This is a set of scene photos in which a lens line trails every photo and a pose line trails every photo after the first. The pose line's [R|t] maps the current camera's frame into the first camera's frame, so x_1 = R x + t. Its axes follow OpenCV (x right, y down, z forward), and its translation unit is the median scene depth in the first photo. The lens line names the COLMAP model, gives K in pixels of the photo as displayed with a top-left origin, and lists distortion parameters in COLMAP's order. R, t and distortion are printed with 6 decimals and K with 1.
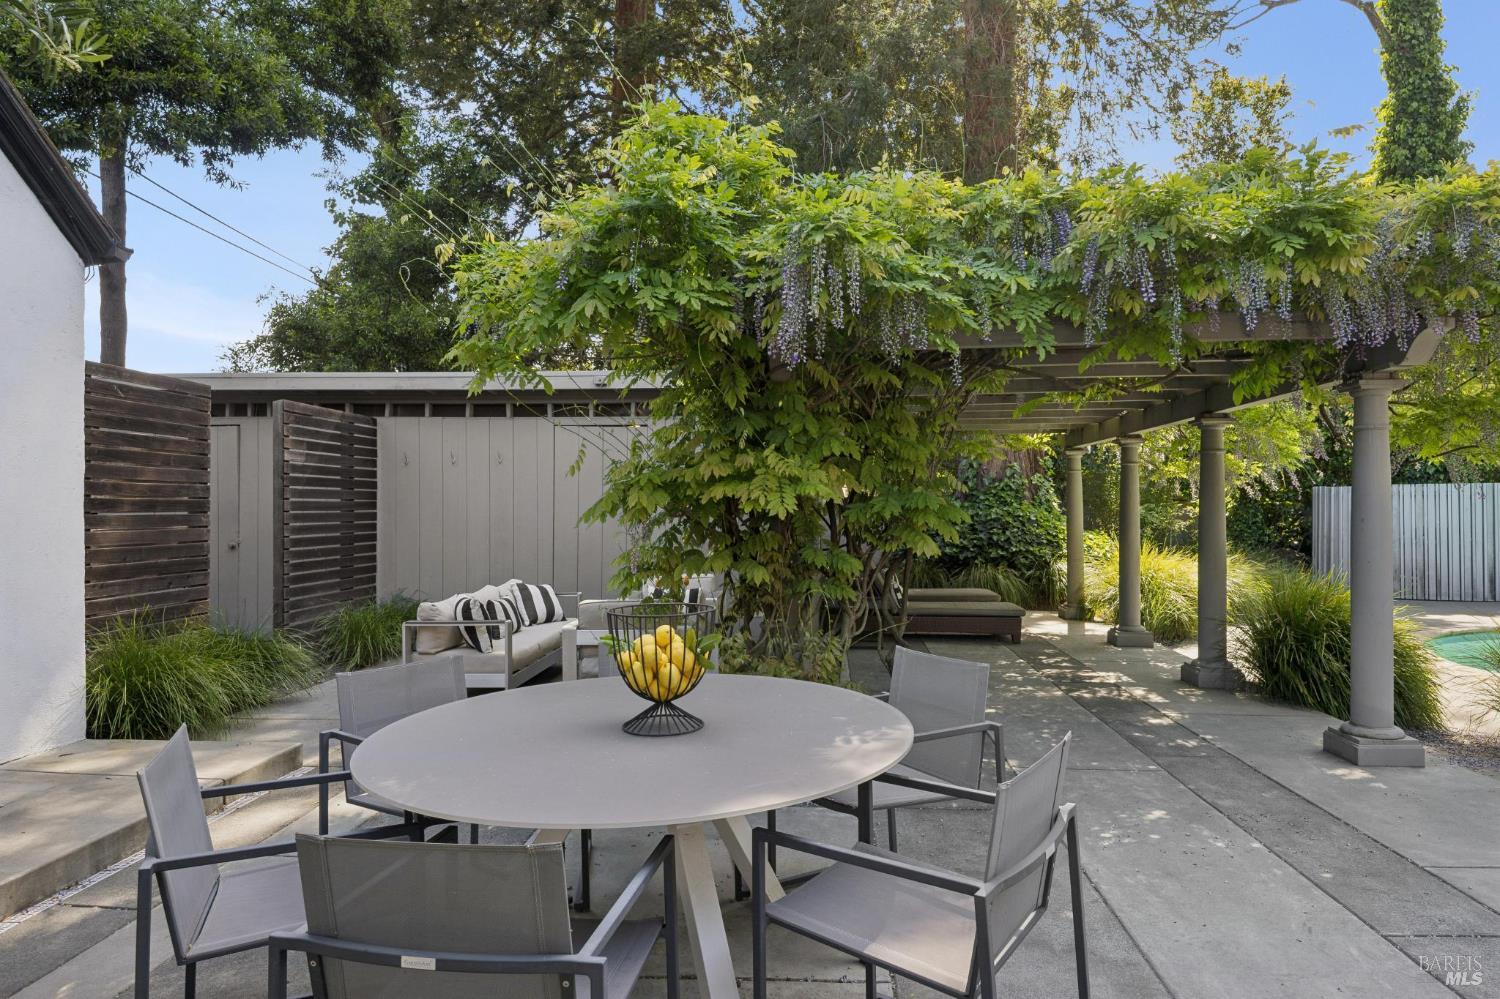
lens RADIAL K [[874.1, 0, 770.9], [0, 874.1, 500.2], [0, 0, 1]] dist [0.017007, -0.033592]
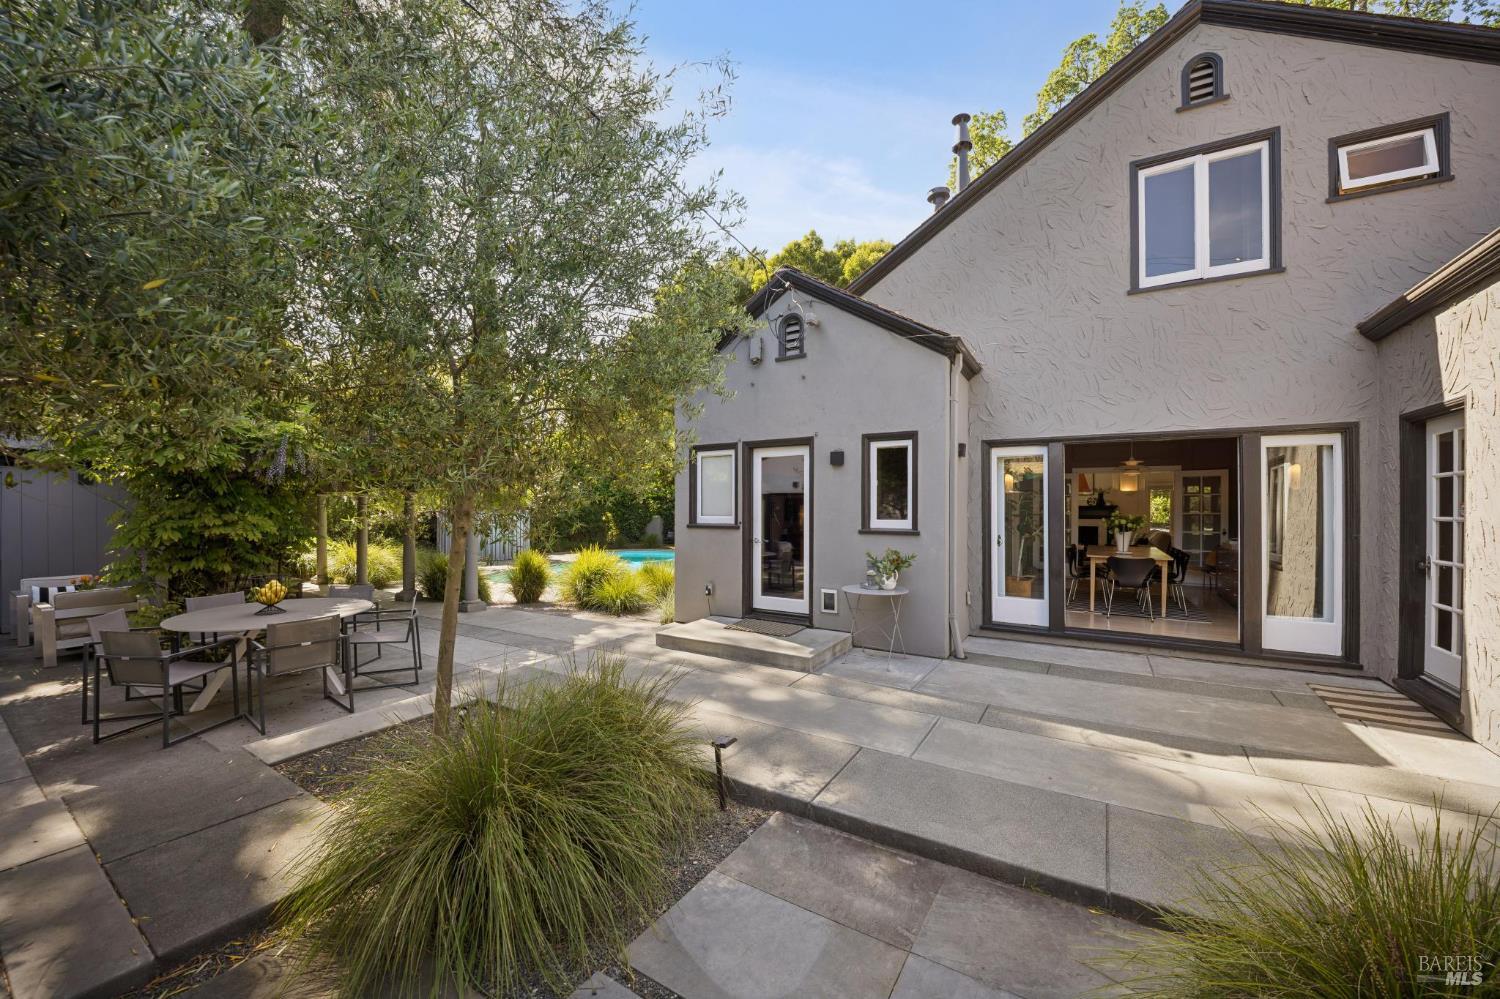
lens RADIAL K [[572.8, 0, 746.6], [0, 572.8, 510.7], [0, 0, 1]] dist [-0.014620, -0.004502]
pose [[0.481948, 0.000853, 0.876200, -0.482810], [-0.008217, 0.999960, 0.003546, -0.057185], [-0.876161, -0.008909, 0.481935, -0.646500]]
